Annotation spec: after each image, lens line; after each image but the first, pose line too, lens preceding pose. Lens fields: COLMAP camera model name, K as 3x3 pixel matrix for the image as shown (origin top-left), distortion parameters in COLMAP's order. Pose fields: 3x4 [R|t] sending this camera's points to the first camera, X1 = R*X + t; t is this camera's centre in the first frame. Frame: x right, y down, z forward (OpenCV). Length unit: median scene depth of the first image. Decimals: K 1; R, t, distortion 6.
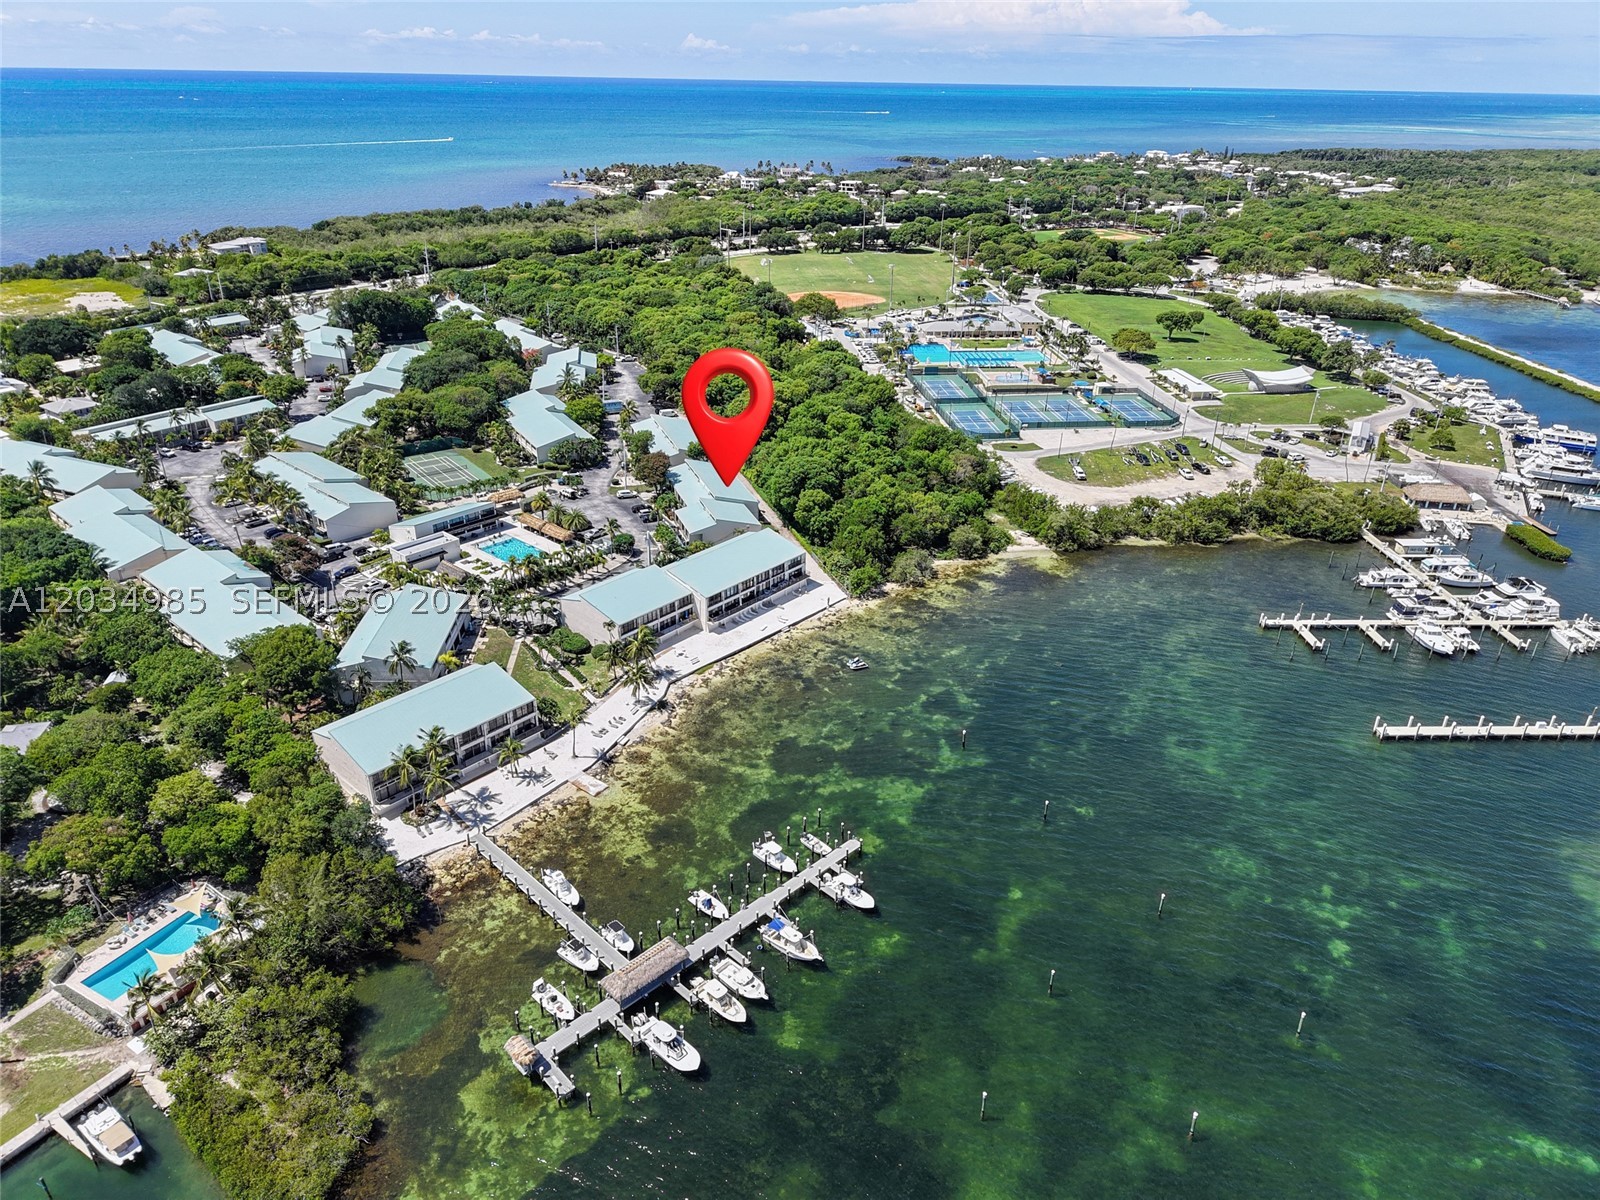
lens RADIAL K [[1071.6, 0, 810.5], [0, 1071.6, 595.6], [0, 0, 1]] dist [0.024000, -0.023450]
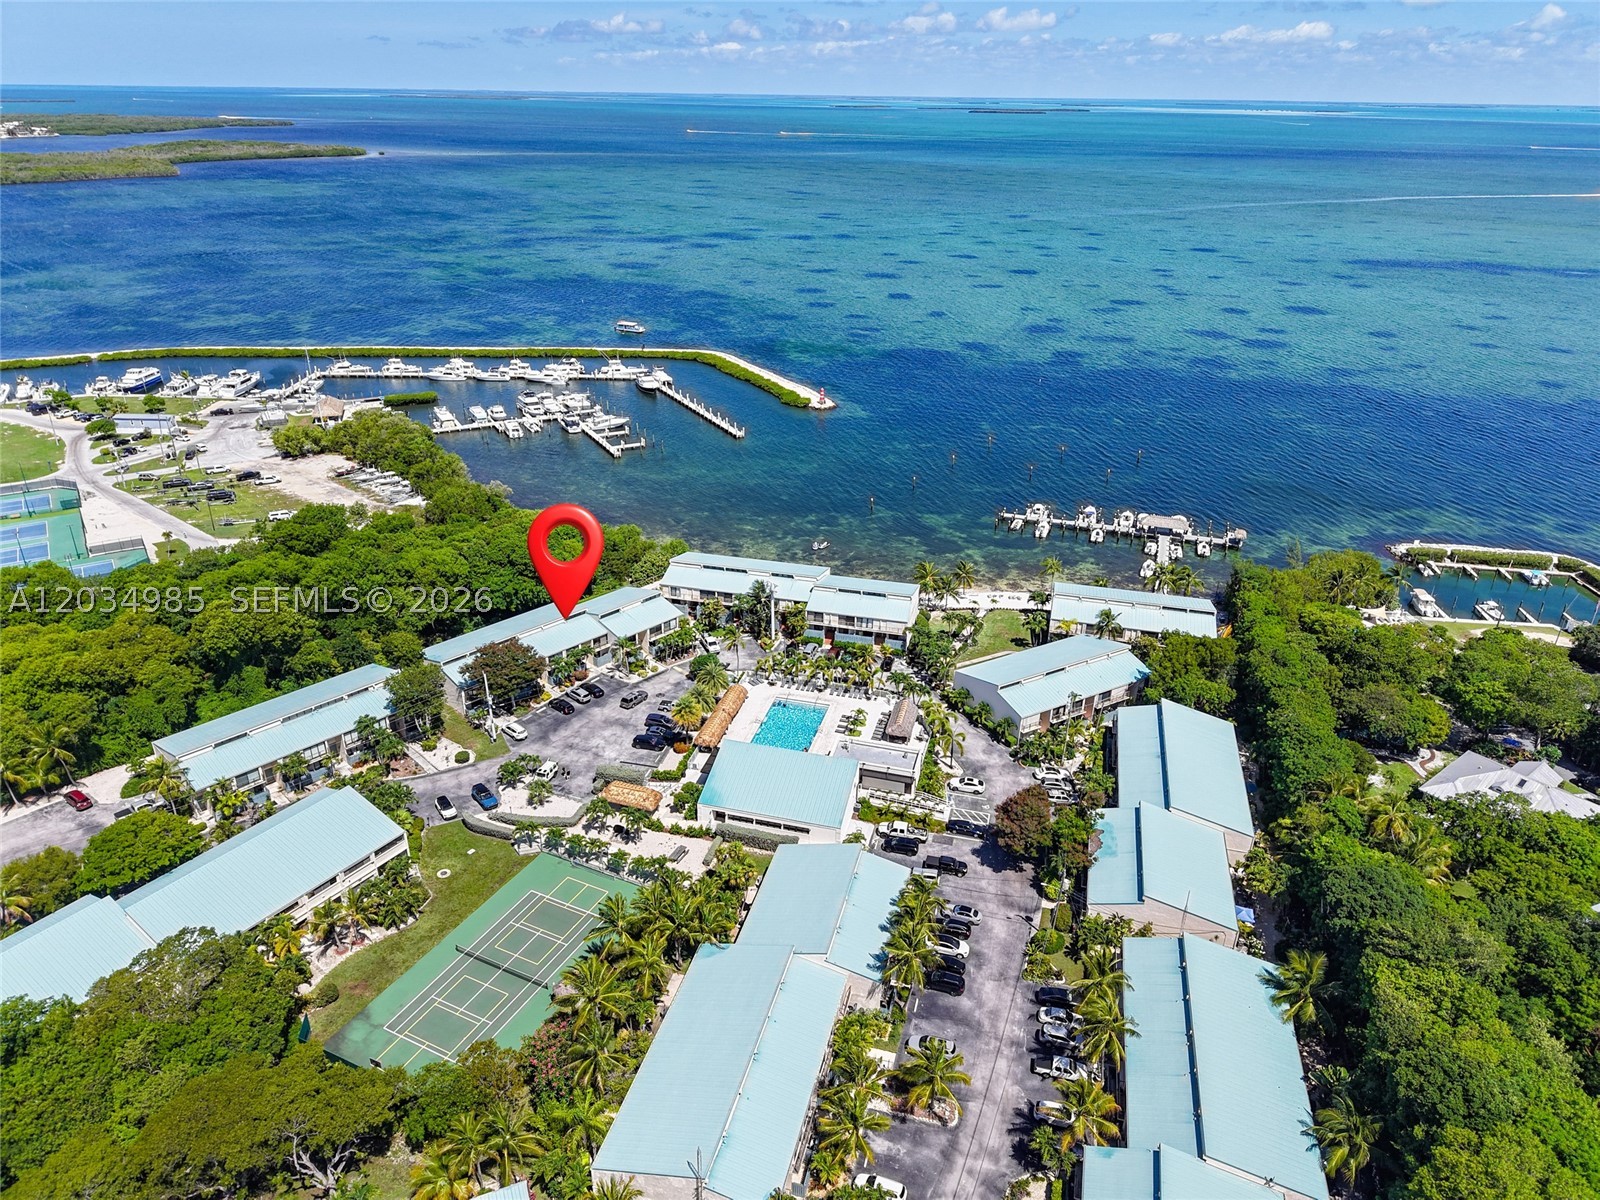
lens RADIAL K [[1071.6, 0, 803.3], [0, 1071.6, 597.1], [0, 0, 1]] dist [0.024000, -0.023450]
pose [[-0.437058, -0.411861, 0.799594, -0.878998], [0.370341, 0.727736, 0.577276, -0.554967], [-0.819651, 0.548426, -0.165533, 1.134453]]
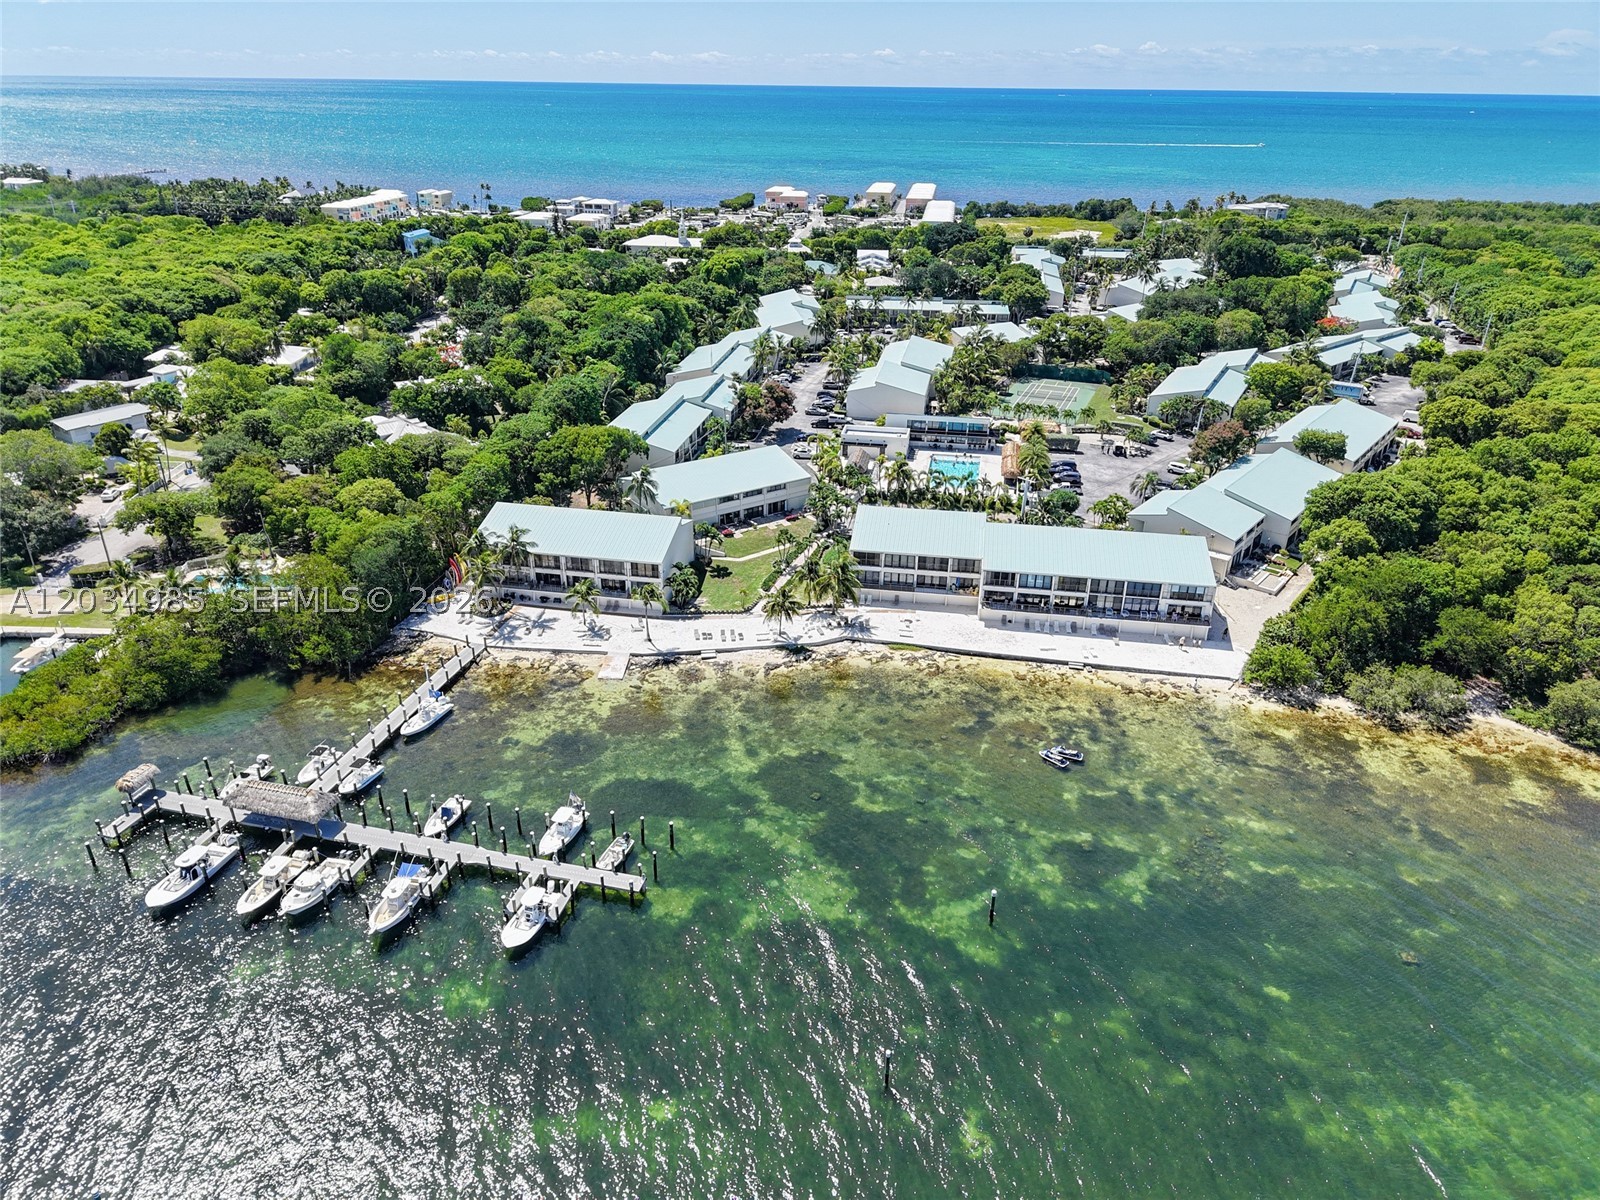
lens RADIAL K [[1071.6, 0, 792.3], [0, 1071.6, 596.1], [0, 0, 1]] dist [0.024000, -0.023450]
pose [[0.503479, 0.357356, -0.786642, 0.374403], [-0.375433, 0.910498, 0.173330, -0.053082], [0.778177, 0.208063, 0.592580, 0.456368]]
